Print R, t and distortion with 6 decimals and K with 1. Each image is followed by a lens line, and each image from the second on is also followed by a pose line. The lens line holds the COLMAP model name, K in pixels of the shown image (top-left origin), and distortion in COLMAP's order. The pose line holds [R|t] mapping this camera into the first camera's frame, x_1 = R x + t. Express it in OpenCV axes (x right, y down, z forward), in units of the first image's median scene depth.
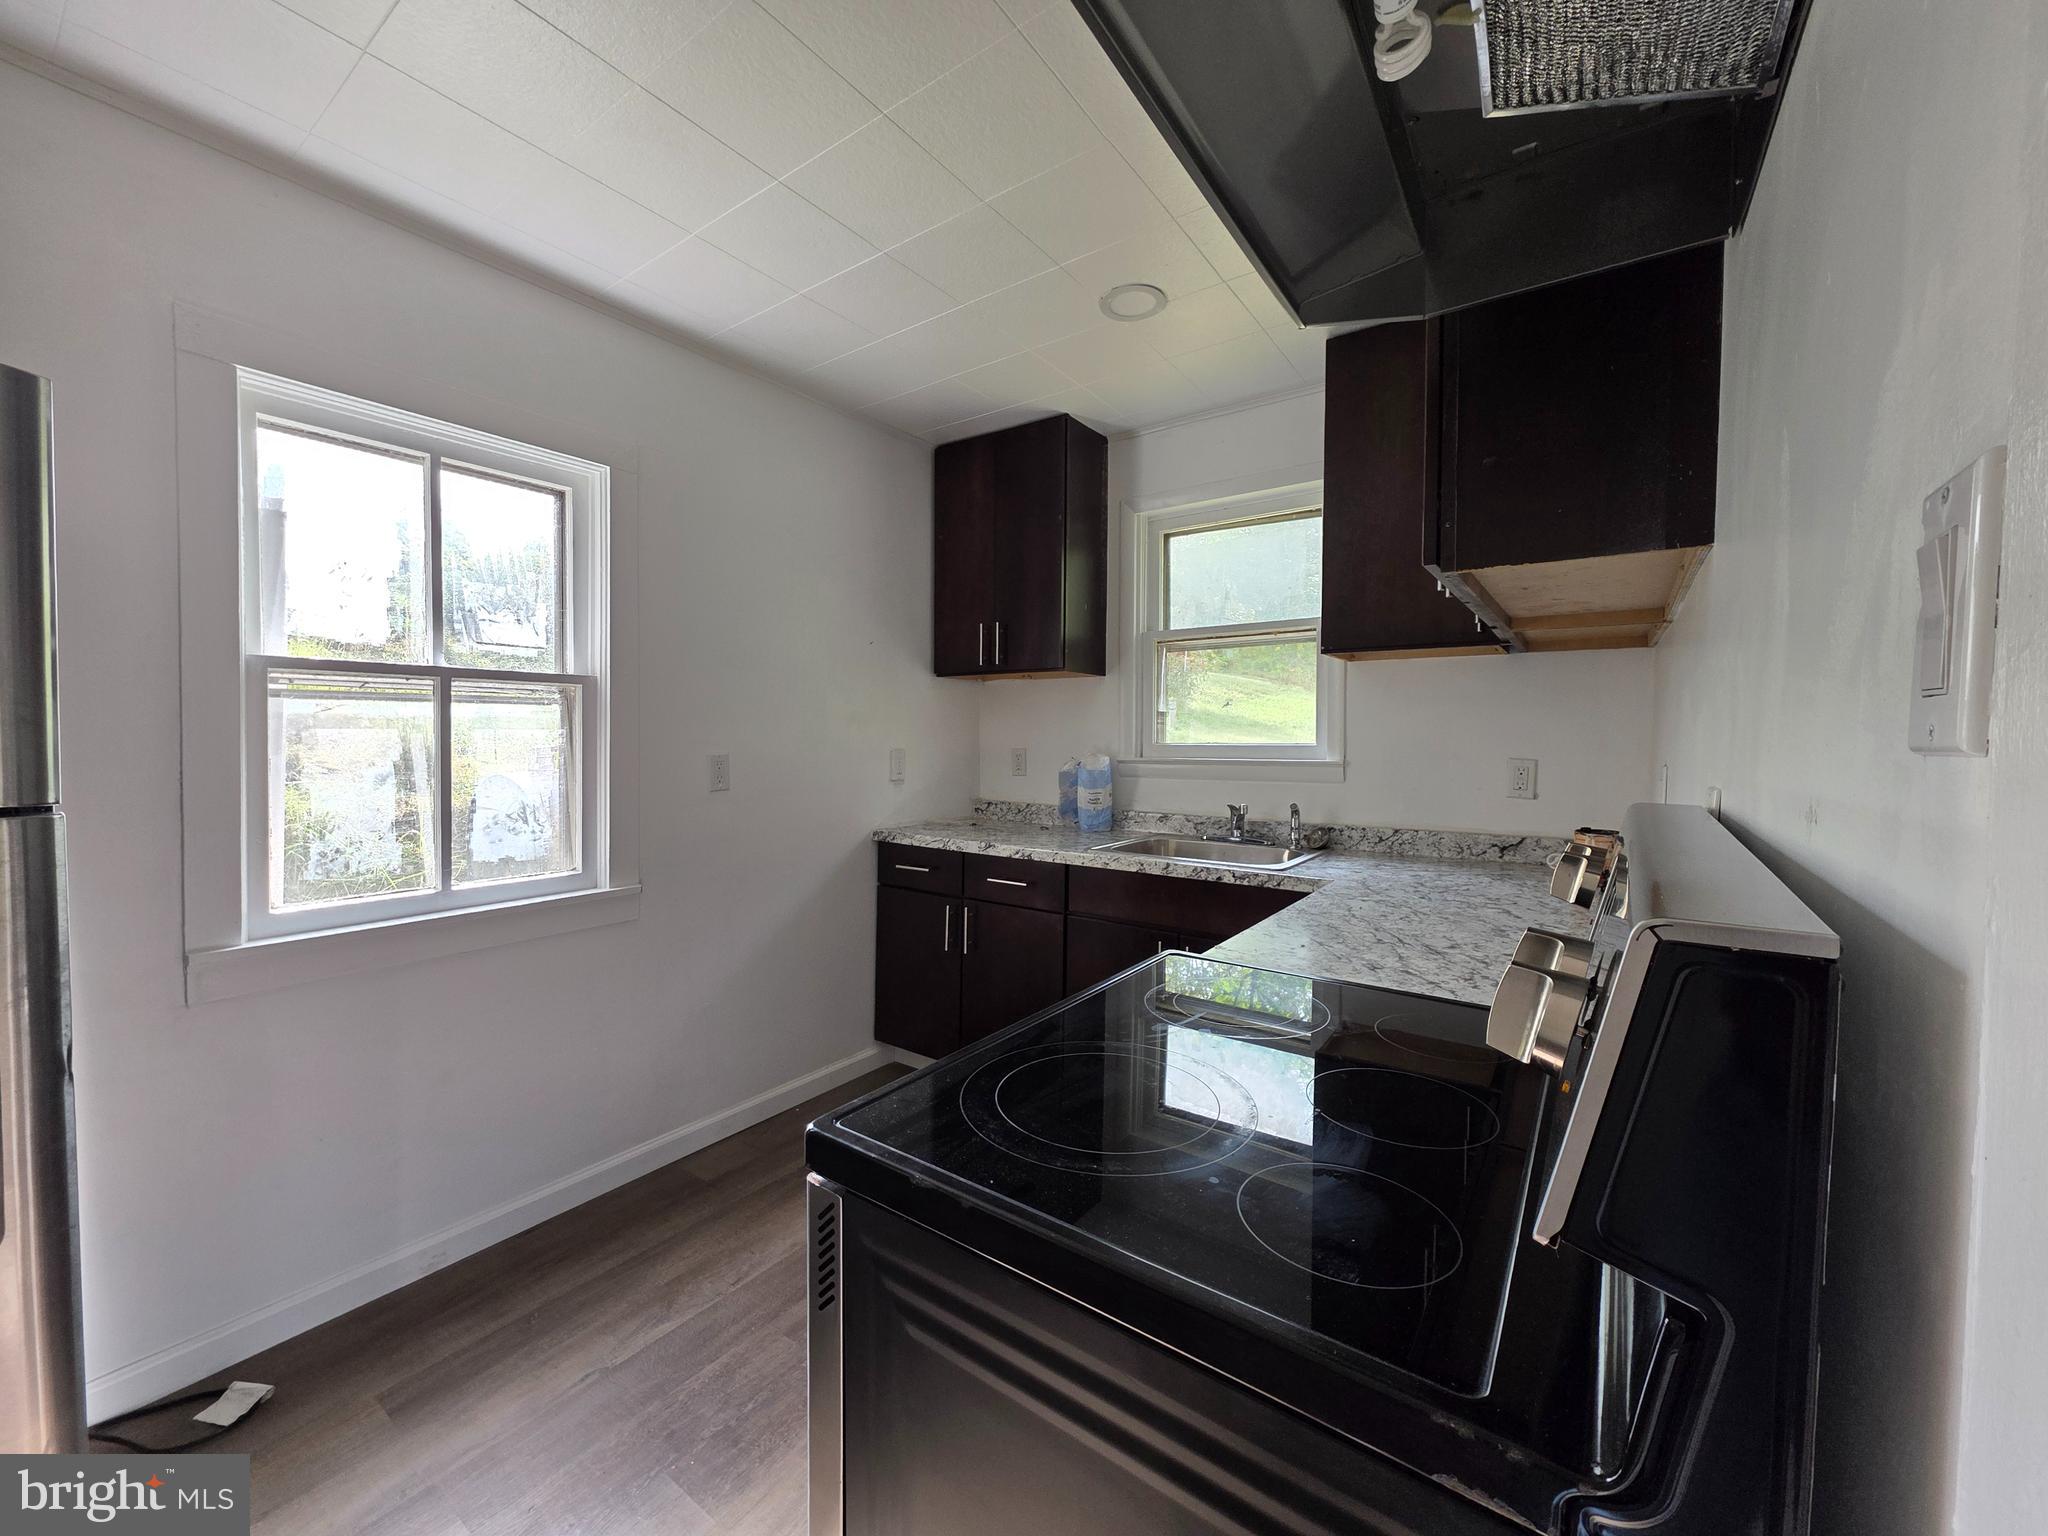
lens RADIAL K [[795.9, 0, 1008.1], [0, 795.9, 762.9], [0, 0, 1]] dist [0.005951, -0.001526]
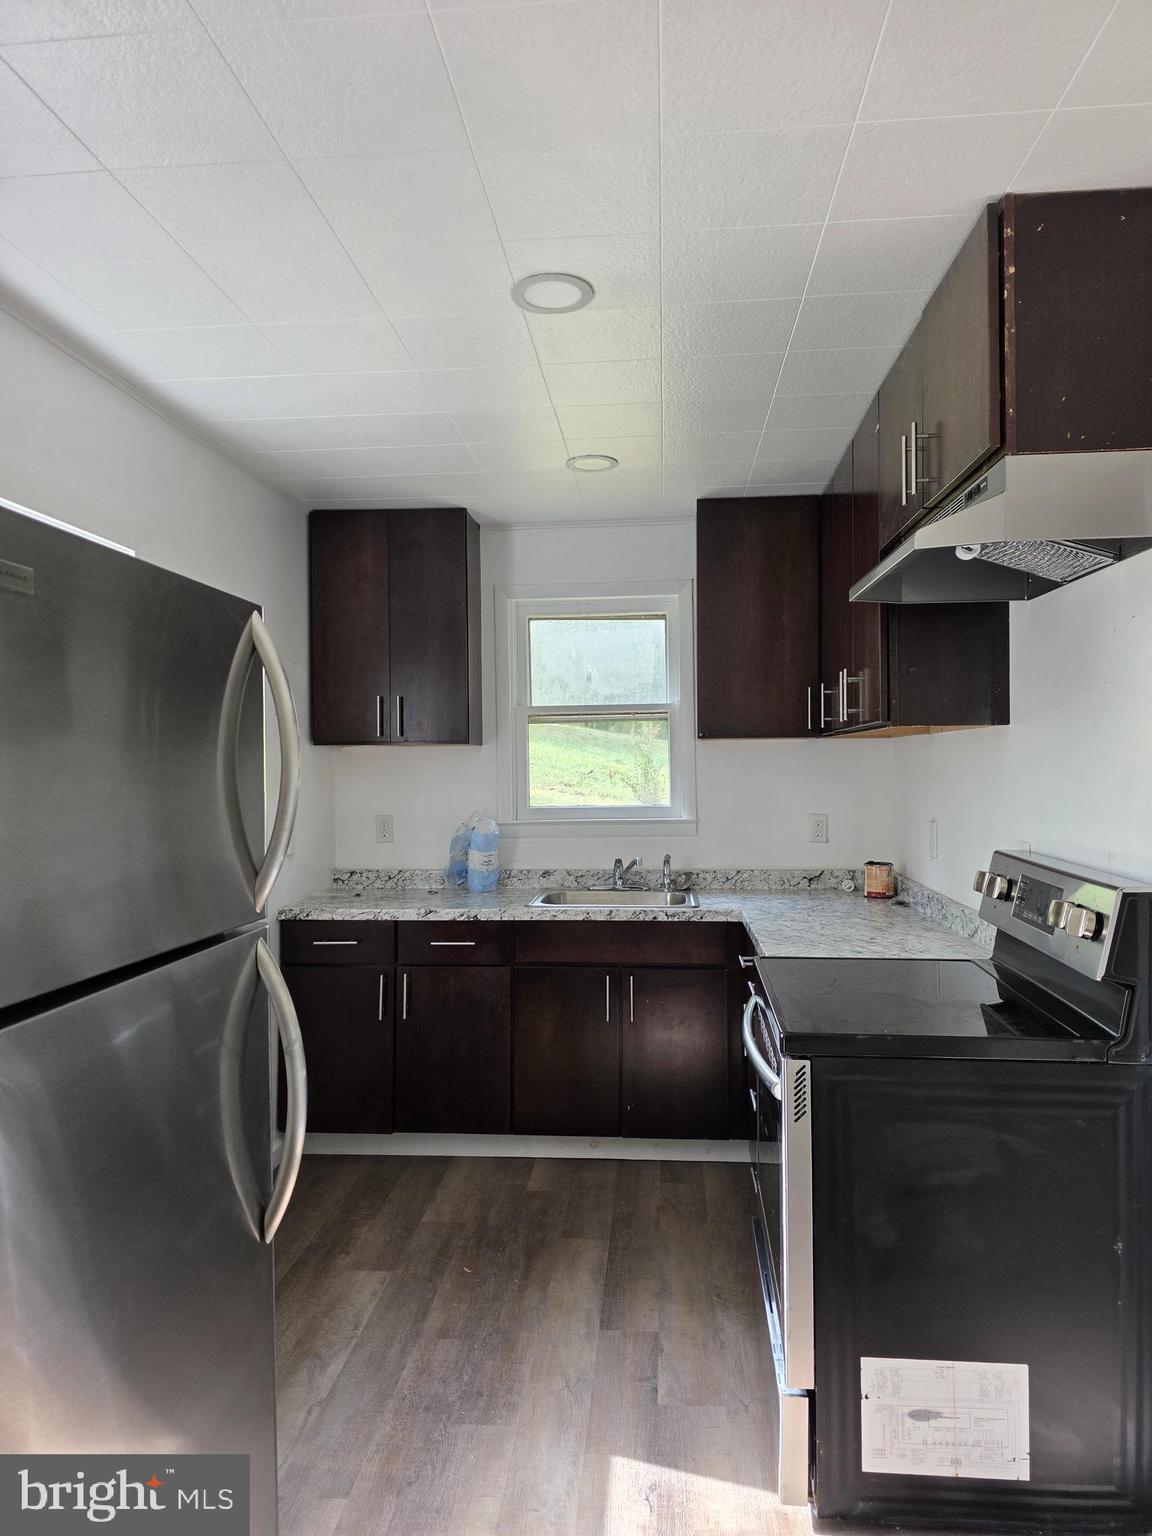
lens RADIAL K [[1034.0, 0, 553.0], [0, 1034.0, 769.5], [0, 0, 1]] dist [0.063755, -0.059933]
pose [[0.858824, -0.017991, 0.511955, -0.686956], [0.033533, 0.999214, -0.021139, -0.059781], [-0.511172, 0.035322, 0.858752, -0.328211]]
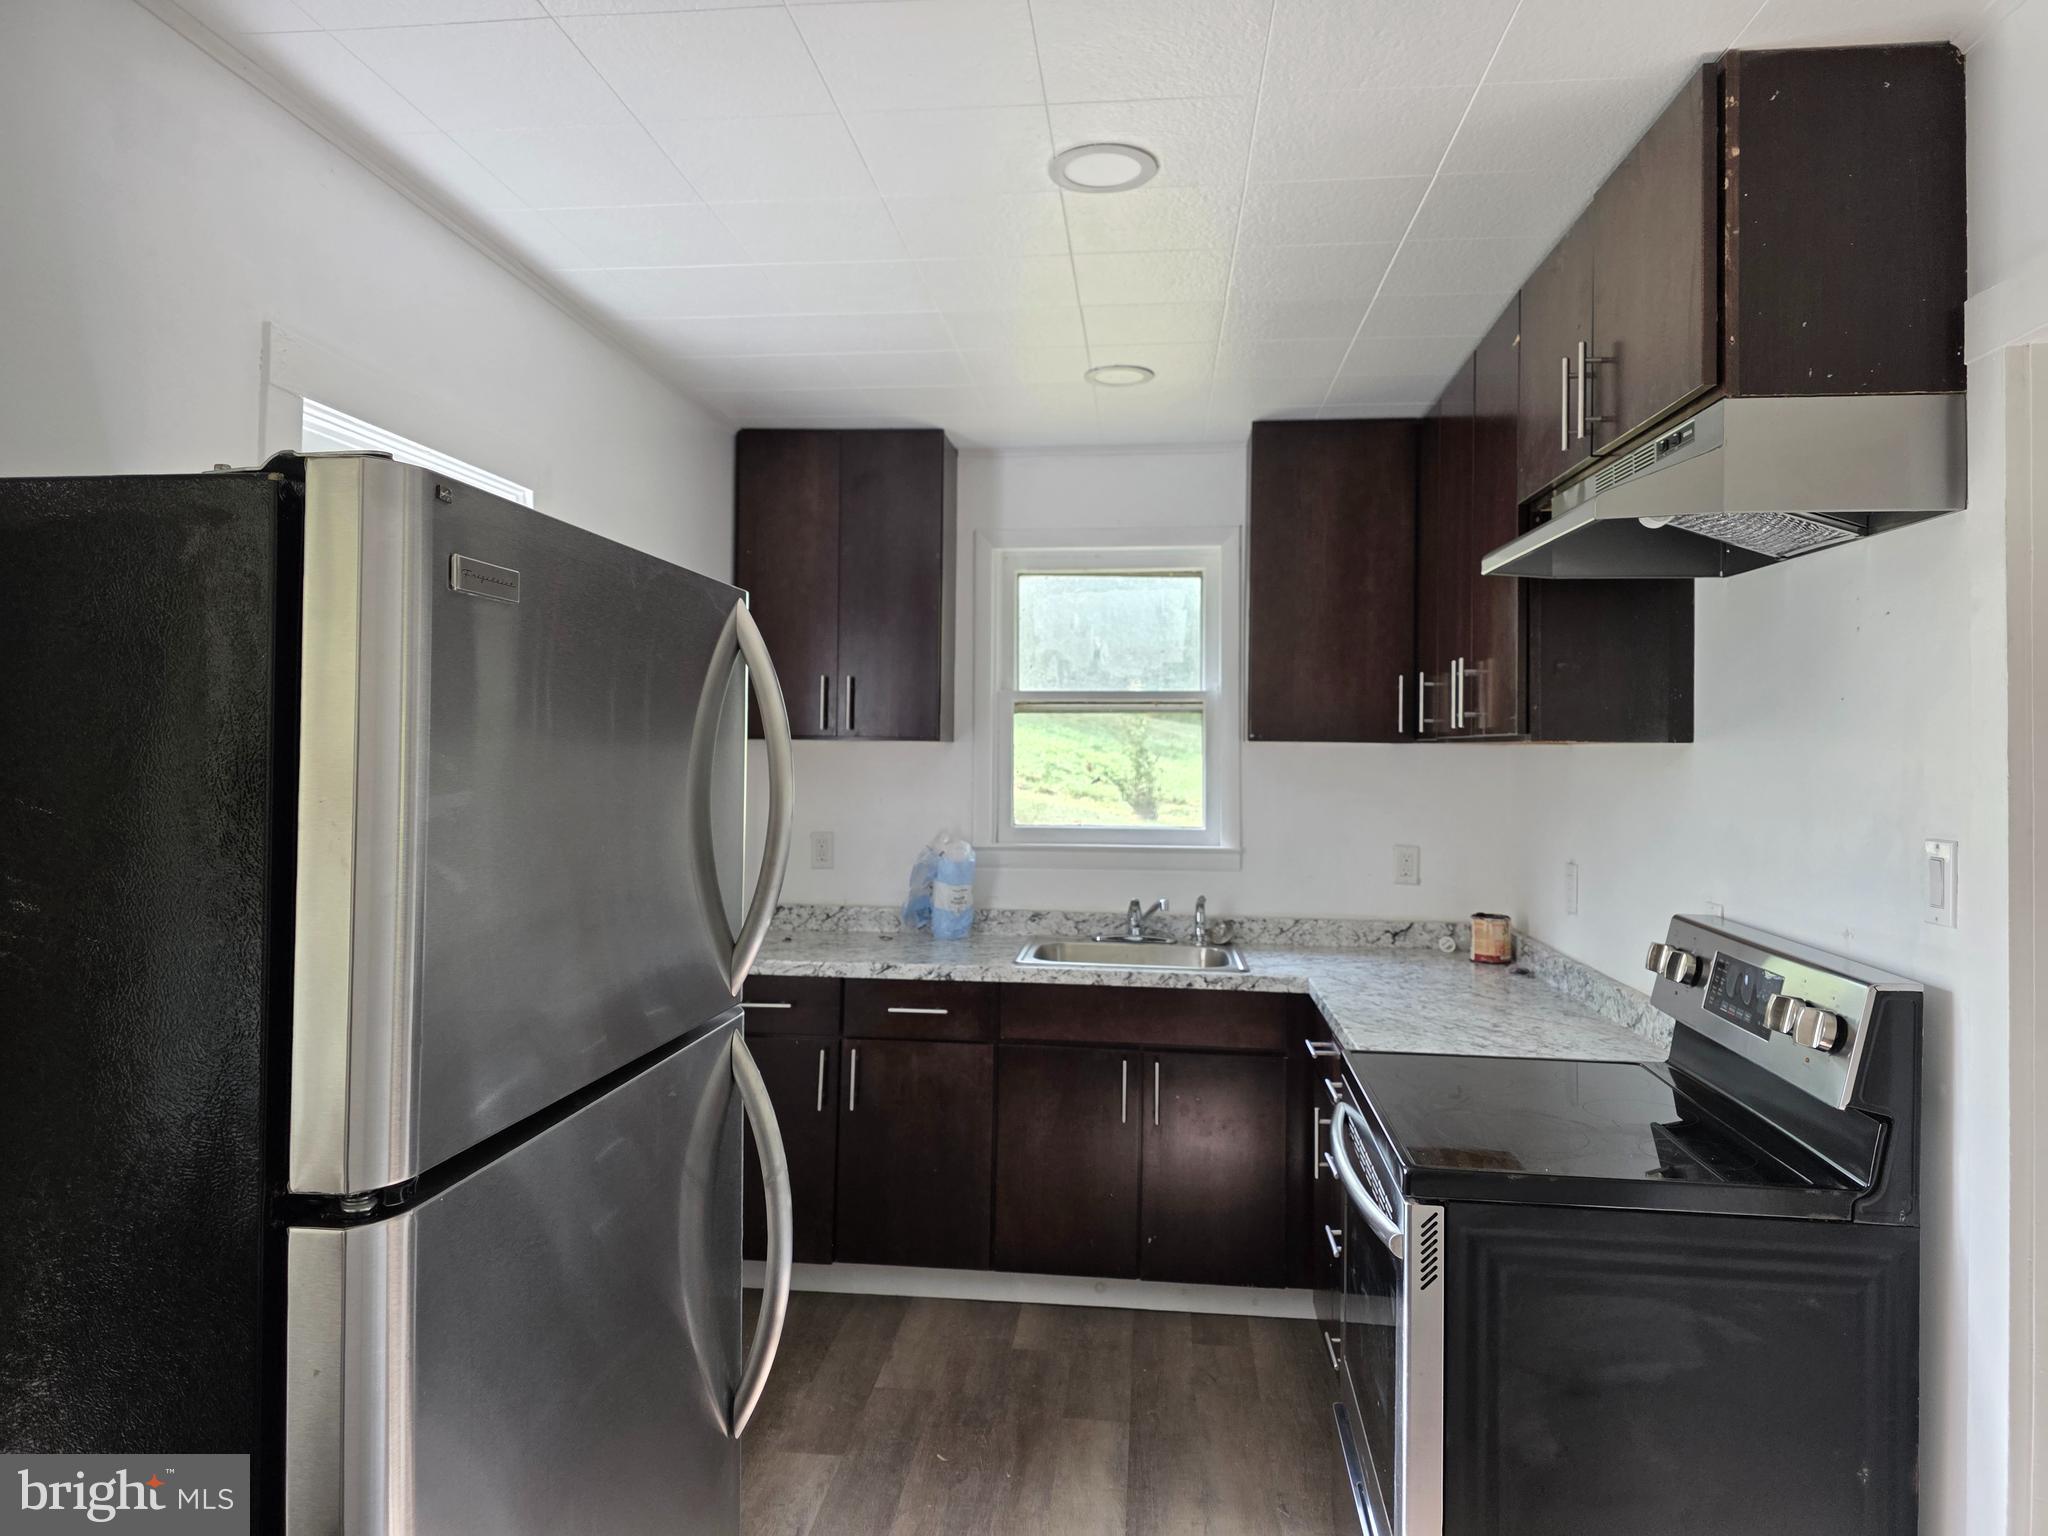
lens RADIAL K [[1378.7, 0, 963.7], [0, 1378.7, 729.8], [0, 0, 1]] dist [0.063755, -0.059933]
pose [[0.872345, 0.010117, 0.488786, -0.744712], [0.010098, 0.999200, -0.038702, -0.092304], [-0.488787, 0.038697, 0.871545, -0.298279]]
